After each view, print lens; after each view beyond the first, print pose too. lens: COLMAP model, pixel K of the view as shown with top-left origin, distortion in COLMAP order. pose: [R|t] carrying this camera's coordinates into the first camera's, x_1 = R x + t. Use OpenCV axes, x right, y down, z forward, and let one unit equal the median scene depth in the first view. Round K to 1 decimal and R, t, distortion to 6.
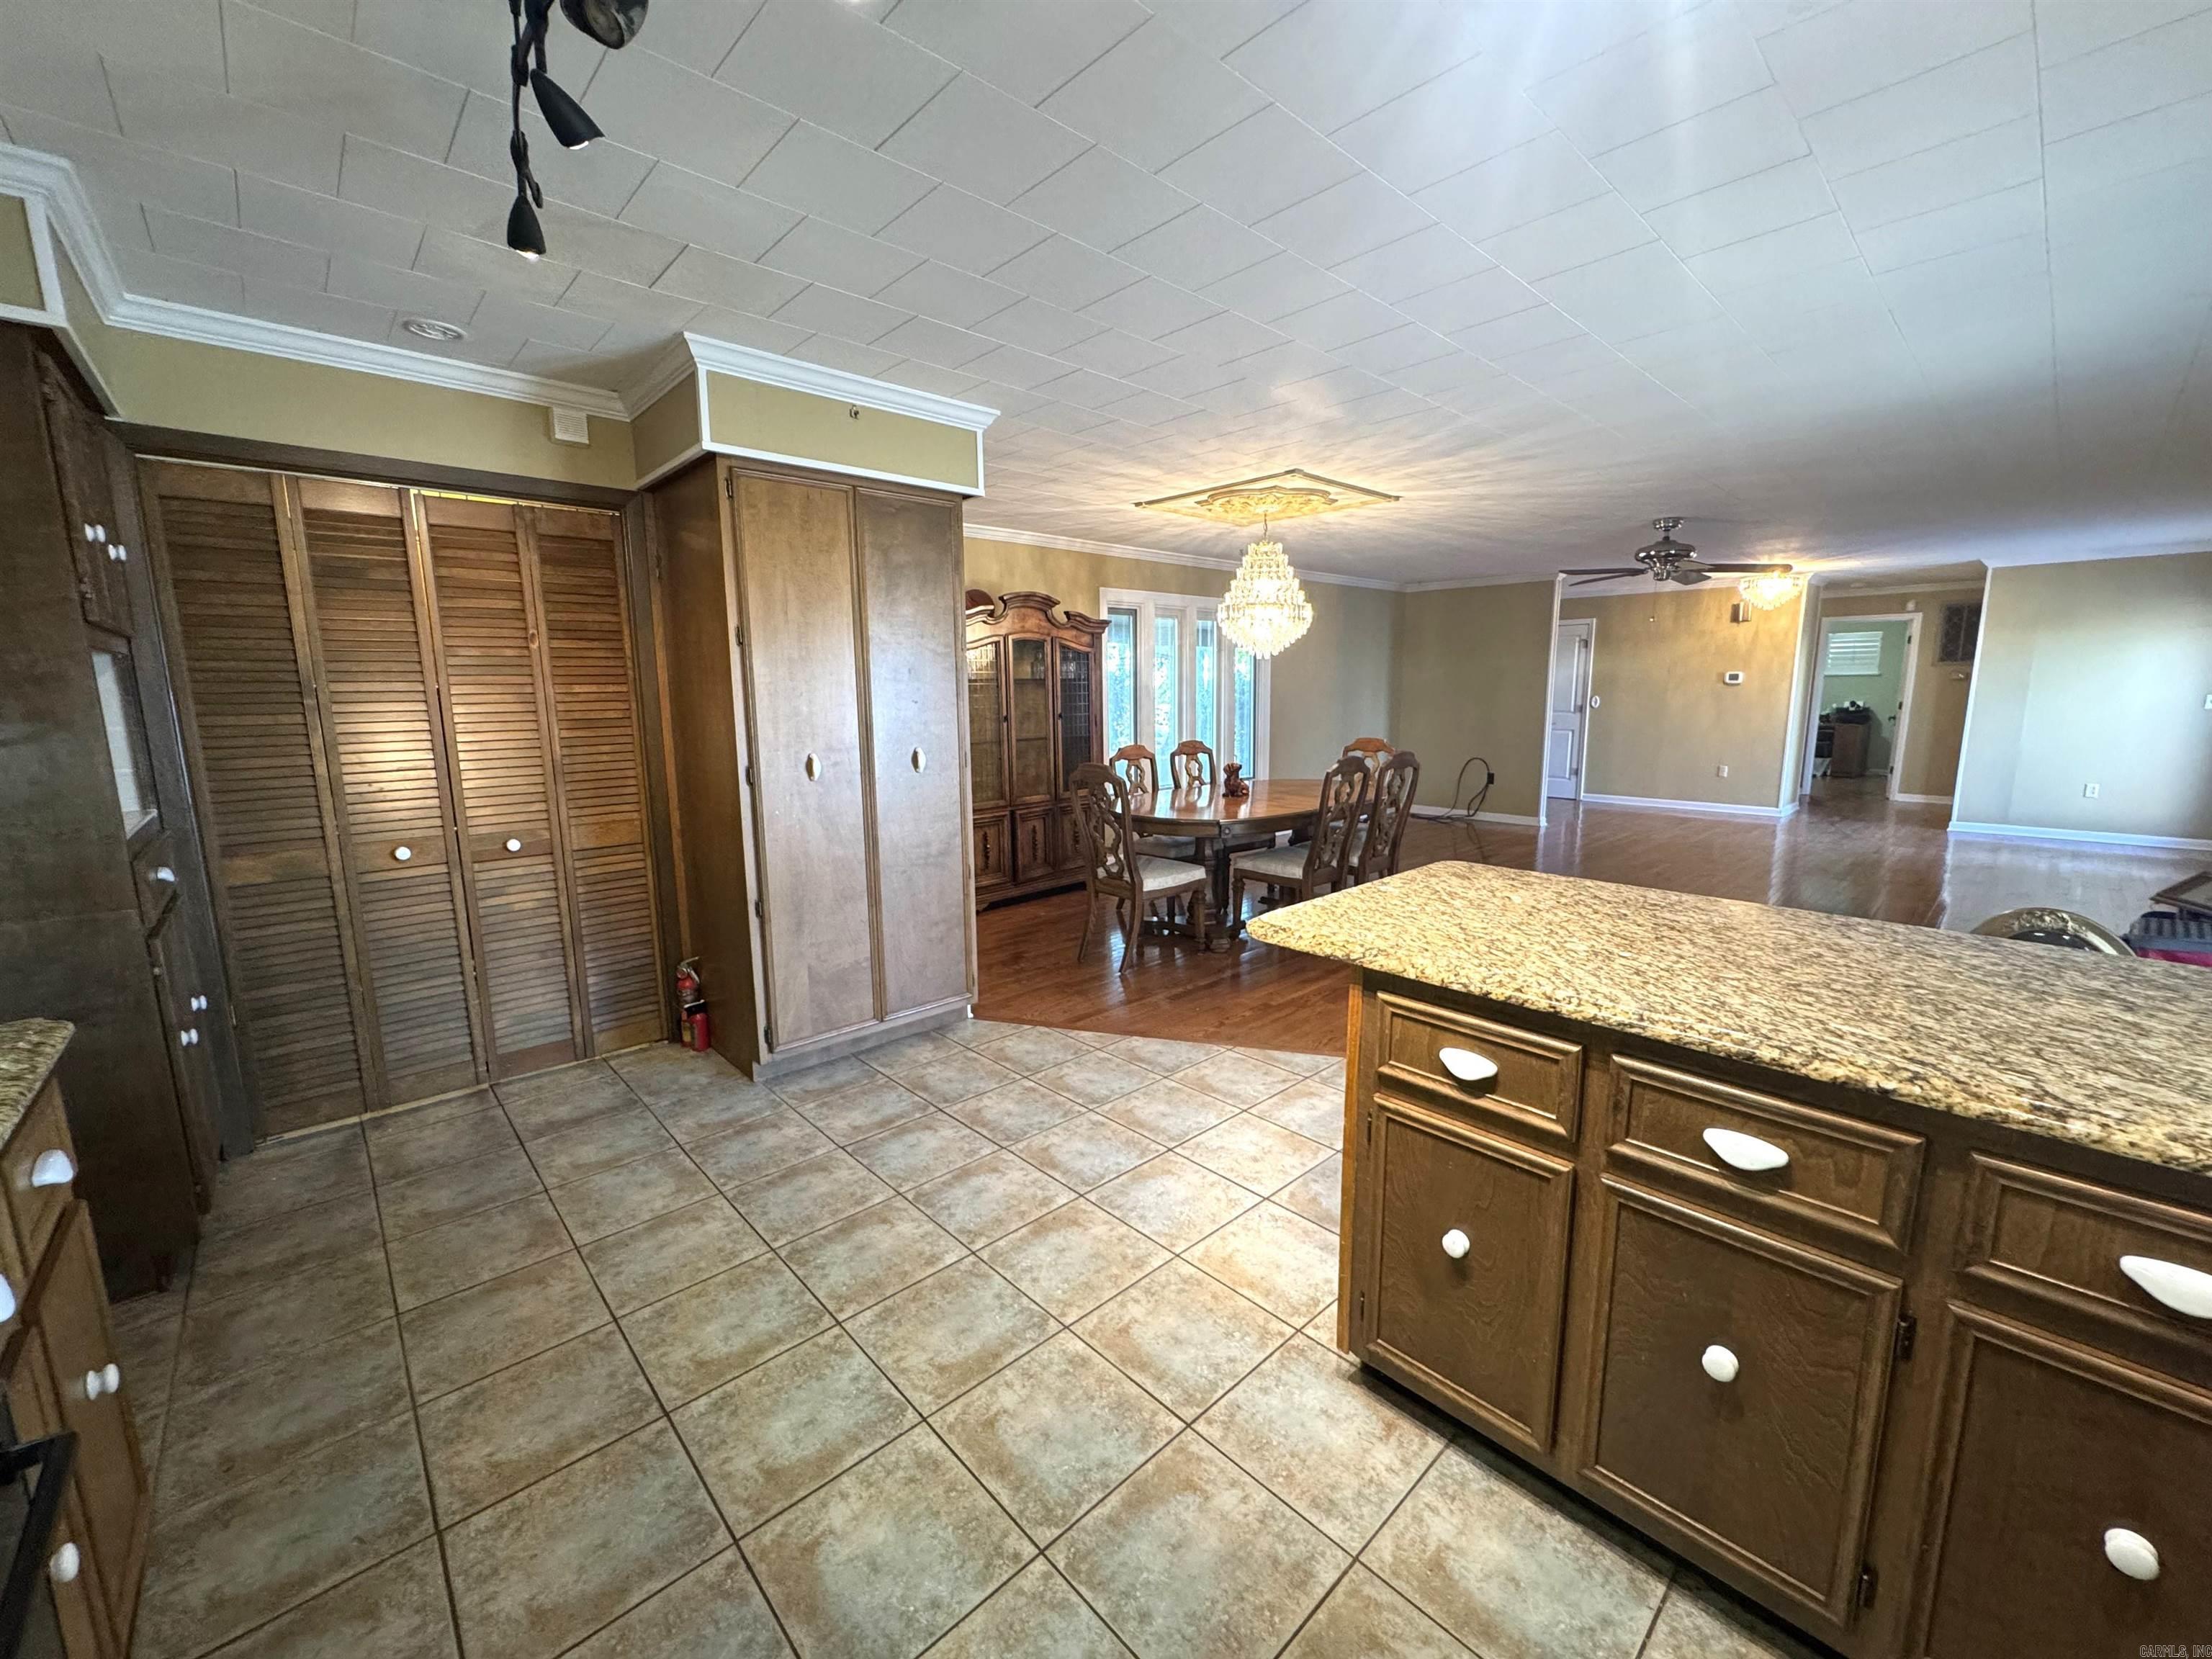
lens RADIAL K [[880.1, 0, 1105.6], [0, 880.1, 829.6], [0, 0, 1]] dist [-0.003161, 0.000553]
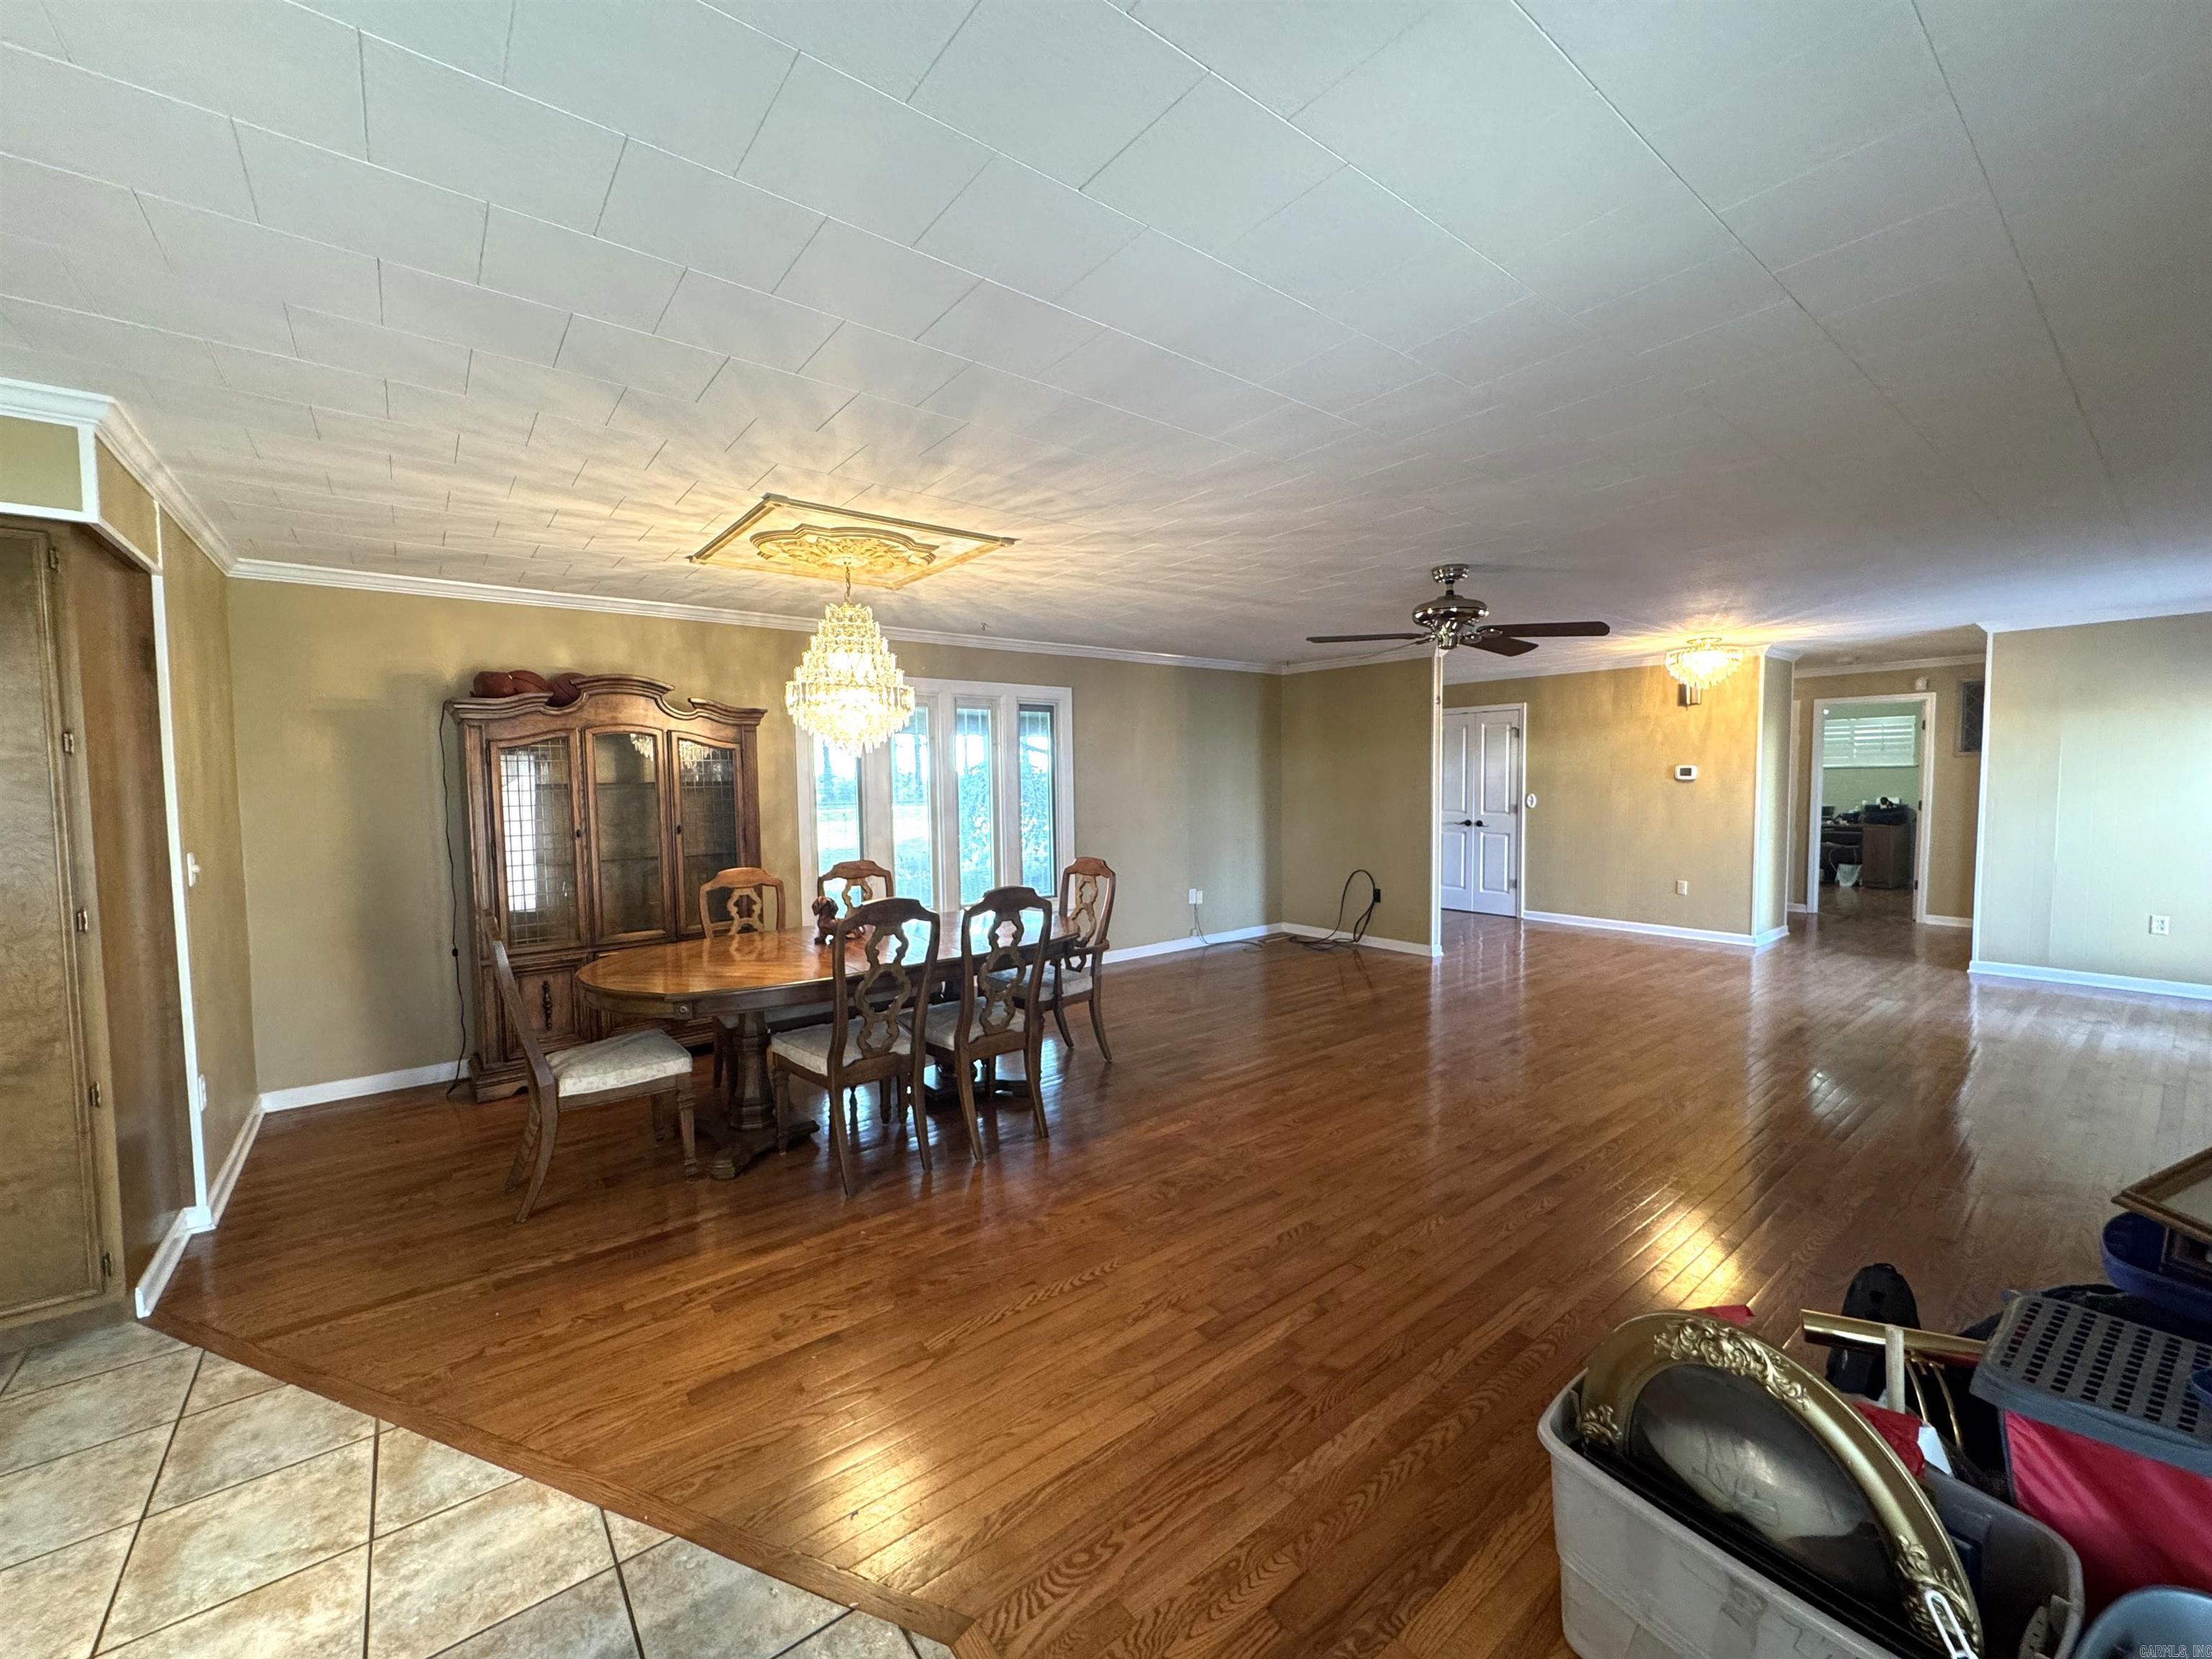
lens RADIAL K [[880.1, 0, 1108.1], [0, 880.1, 831.5], [0, 0, 1]] dist [-0.003161, 0.000553]
pose [[0.996958, 0.001681, -0.077927, 0.273389], [-0.009384, 0.995084, -0.098584, -0.037453], [0.077379, 0.099016, 0.992073, 0.175557]]
